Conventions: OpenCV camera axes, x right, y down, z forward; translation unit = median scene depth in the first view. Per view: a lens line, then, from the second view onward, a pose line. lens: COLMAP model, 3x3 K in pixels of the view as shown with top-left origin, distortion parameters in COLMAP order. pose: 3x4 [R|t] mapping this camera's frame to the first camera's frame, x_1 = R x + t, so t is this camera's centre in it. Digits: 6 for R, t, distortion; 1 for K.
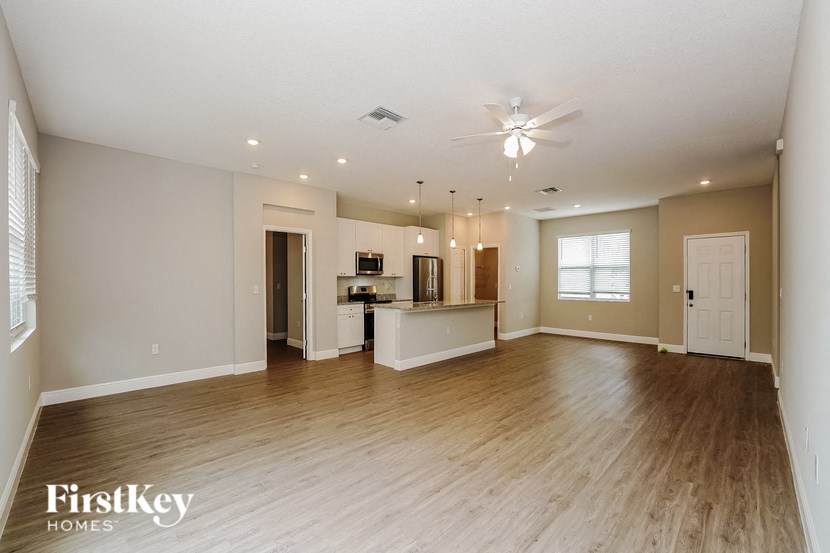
lens RADIAL K [[337.9, 0, 411.9], [0, 337.9, 279.1], [0, 0, 1]] dist [-0.001041, -0.000016]
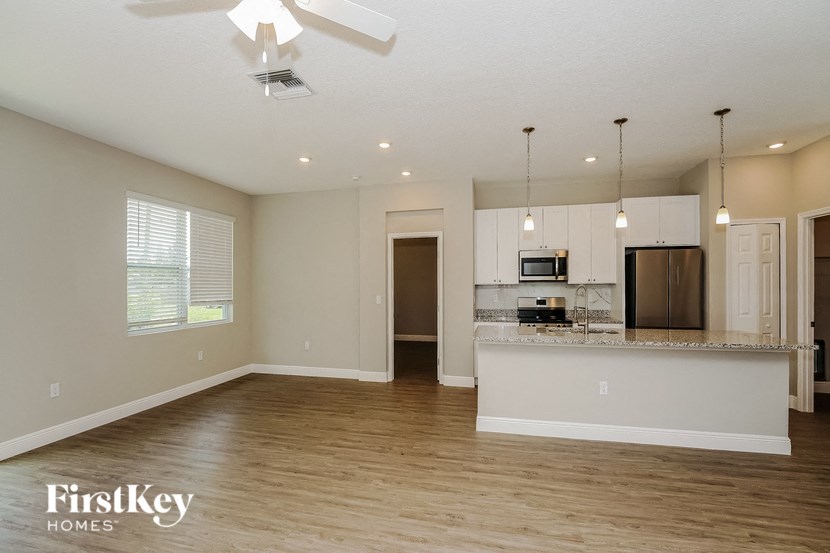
lens RADIAL K [[355.5, 0, 415.0], [0, 355.5, 276.5], [0, 0, 1]] dist [-0.002449, -0.000266]
pose [[0.542374, -0.022132, -0.839845, 0.461670], [0.009350, 0.999750, -0.020308, -0.014539], [0.840085, 0.003162, 0.542446, 0.499288]]
